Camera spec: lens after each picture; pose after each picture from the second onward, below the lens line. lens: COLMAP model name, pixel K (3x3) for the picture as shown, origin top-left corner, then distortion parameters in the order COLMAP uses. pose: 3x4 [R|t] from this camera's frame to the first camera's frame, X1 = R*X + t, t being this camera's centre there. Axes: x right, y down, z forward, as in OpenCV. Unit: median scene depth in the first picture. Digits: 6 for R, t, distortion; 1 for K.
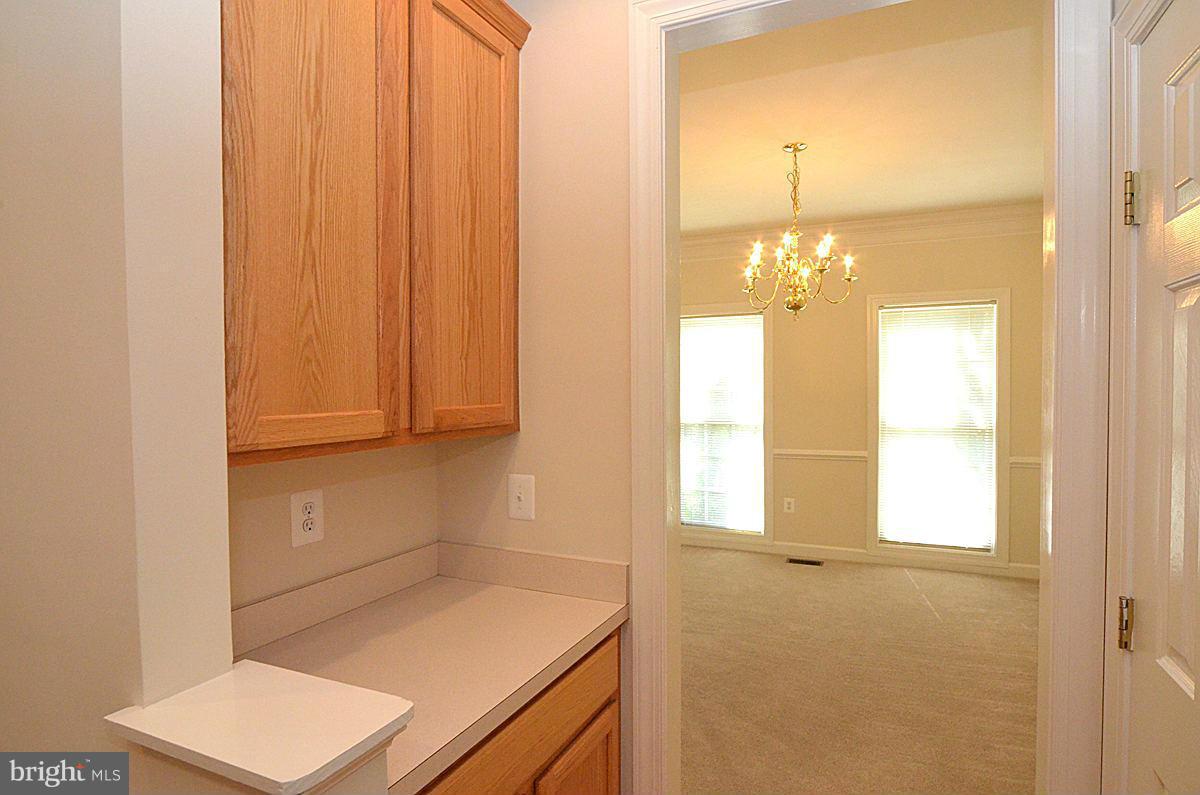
lens RADIAL K [[639.0, 0, 628.6], [0, 639.0, 399.4], [0, 0, 1]] dist [-0.001795, 0.000401]
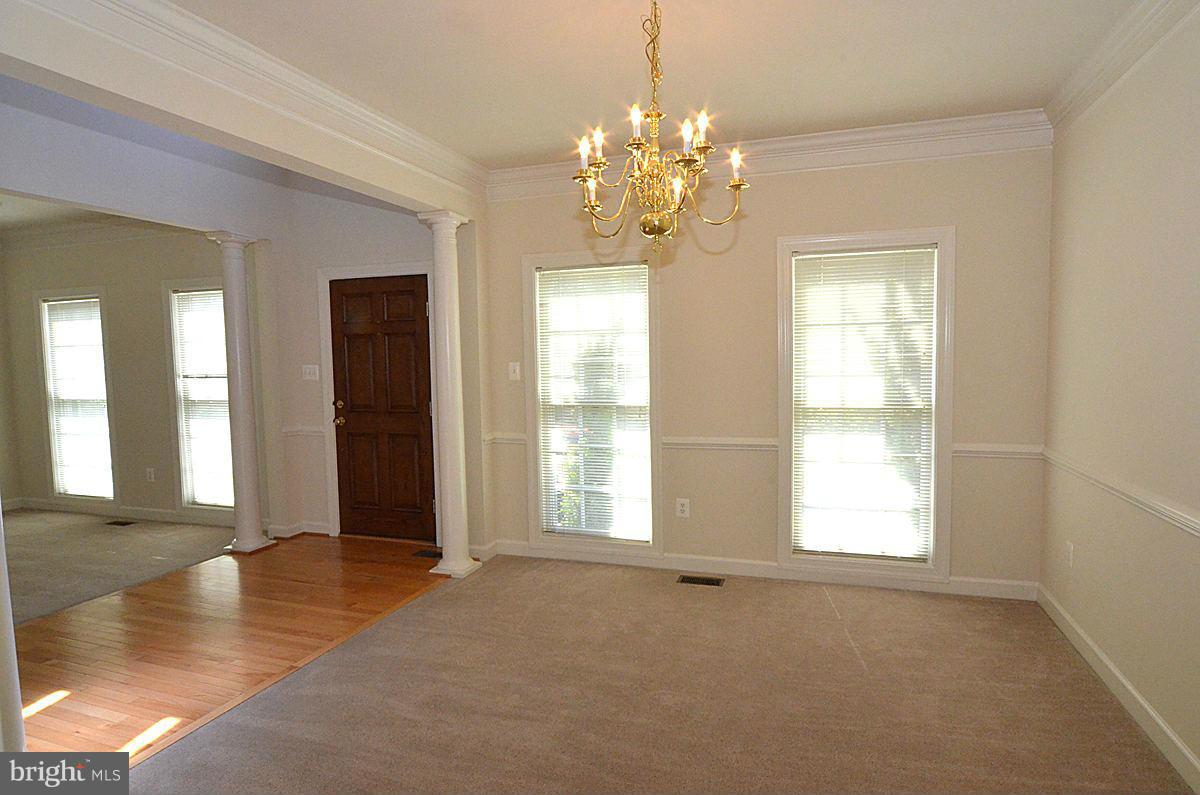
lens RADIAL K [[650.9, 0, 622.3], [0, 650.9, 392.4], [0, 0, 1]] dist [-0.000712, 0.000128]
pose [[0.994902, -0.010036, 0.100343, 0.105184], [0.007086, 0.999533, 0.029717, -0.000520], [-0.100594, -0.028855, 0.994509, 0.229602]]
